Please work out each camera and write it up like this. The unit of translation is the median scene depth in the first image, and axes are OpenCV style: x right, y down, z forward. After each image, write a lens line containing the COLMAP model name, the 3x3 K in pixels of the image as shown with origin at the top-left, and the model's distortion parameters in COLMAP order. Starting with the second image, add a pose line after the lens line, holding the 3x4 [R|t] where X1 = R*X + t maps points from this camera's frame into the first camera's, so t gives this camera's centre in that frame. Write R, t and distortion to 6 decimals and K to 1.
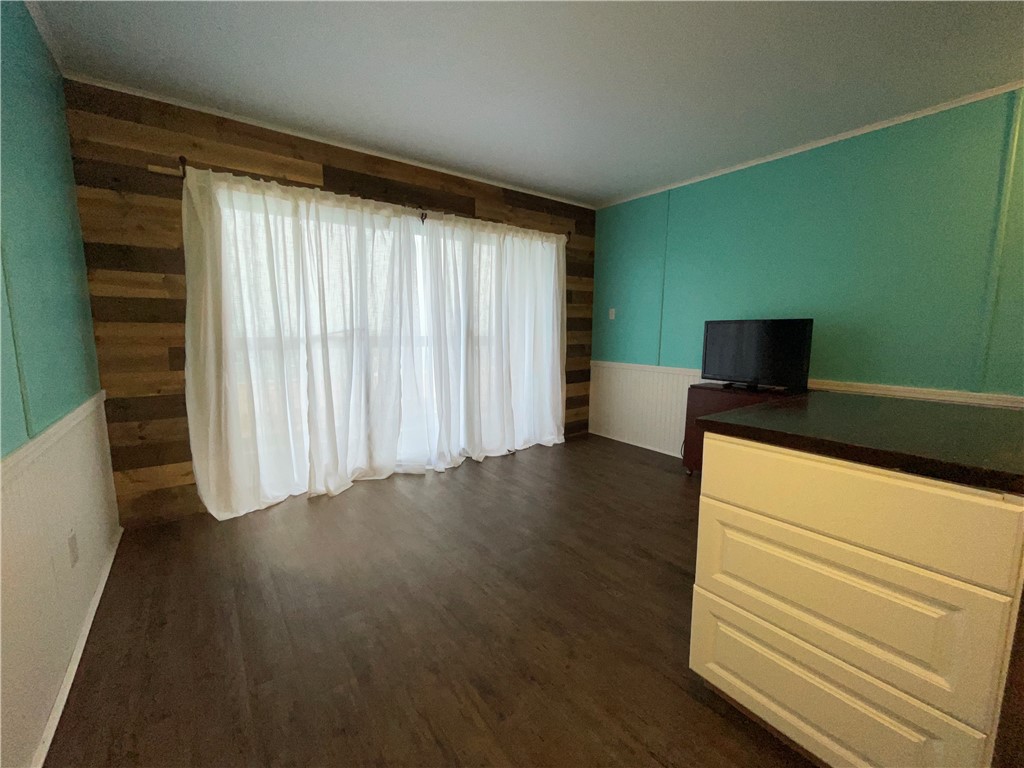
lens RADIAL K [[418.7, 0, 507.5], [0, 418.7, 383.5], [0, 0, 1]] dist [-0.002638, 0.001423]
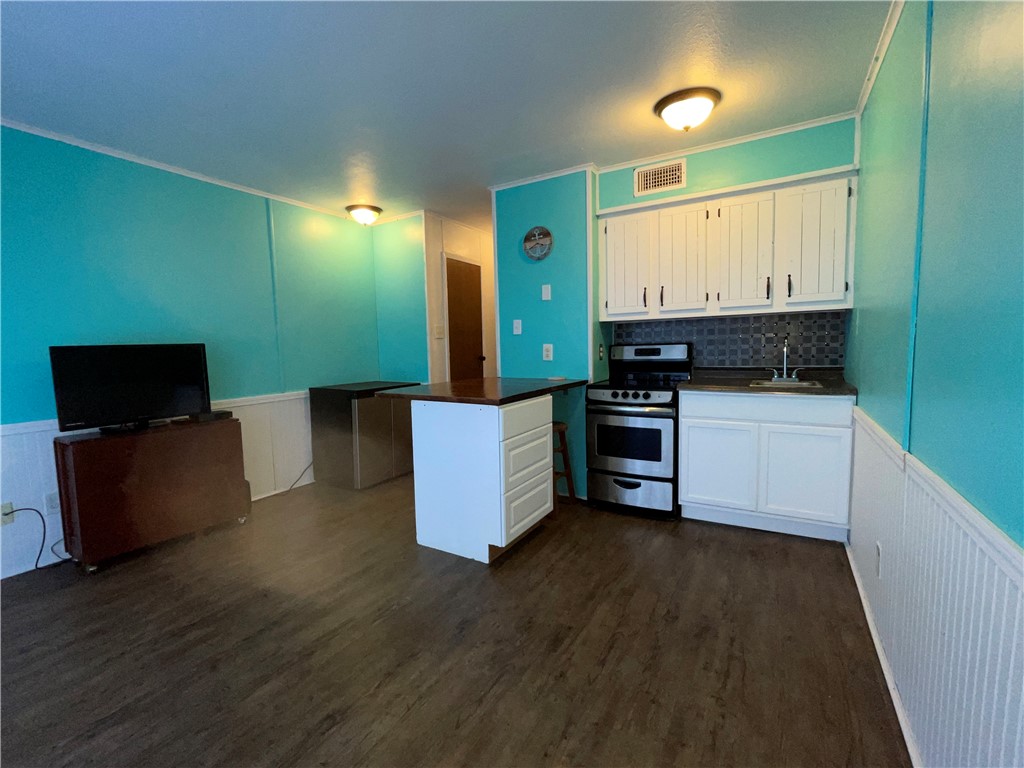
lens RADIAL K [[462.4, 0, 505.0], [0, 462.4, 386.4], [0, 0, 1]] dist [-0.001105, -0.001623]
pose [[-0.388247, -0.077958, 0.918252, -0.590975], [0.142073, 0.979440, 0.143223, -0.107233], [-0.910538, 0.186065, -0.369189, 0.750709]]
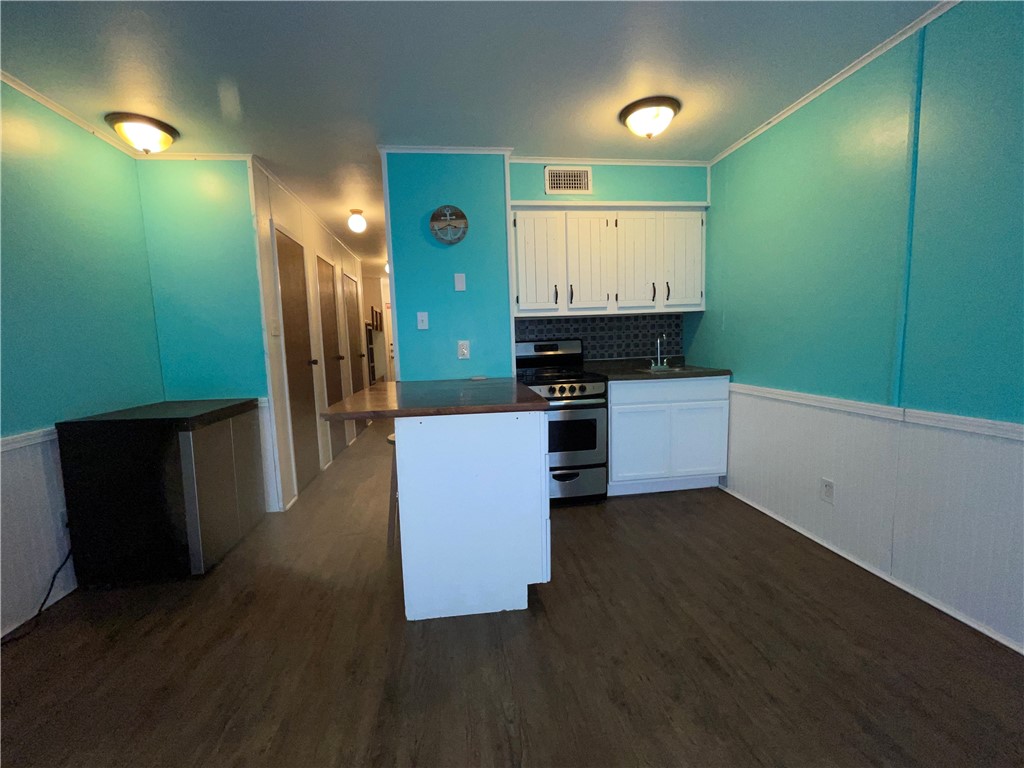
lens RADIAL K [[418.7, 0, 507.2], [0, 418.7, 385.3], [0, 0, 1]] dist [-0.002638, 0.001423]
pose [[-0.878315, -0.025051, 0.477426, -0.040776], [0.091625, 0.971294, 0.219526, -0.131398], [-0.469220, 0.236558, -0.850807, 1.009028]]
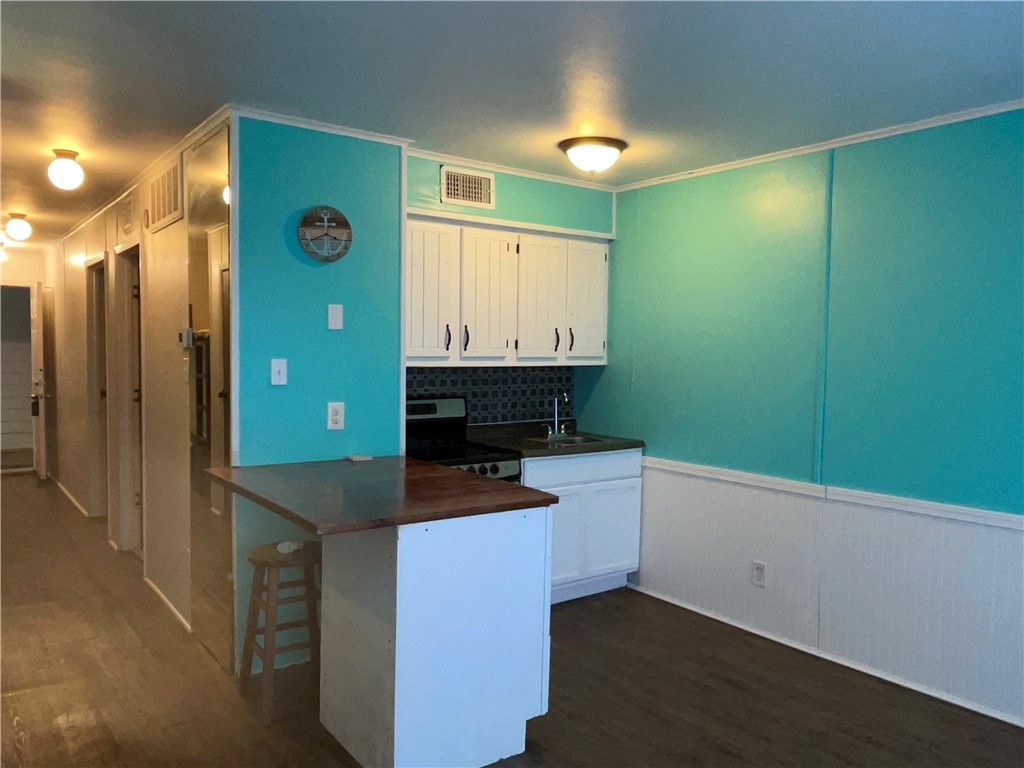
lens RADIAL K [[768.7, 0, 505.0], [0, 768.7, 389.0], [0, 0, 1]] dist [0.003848, -0.024295]
pose [[-0.999813, -0.017272, -0.008718, 0.286355], [-0.018546, 0.983955, 0.177452, -0.277116], [0.005513, 0.177581, -0.984091, 1.412622]]
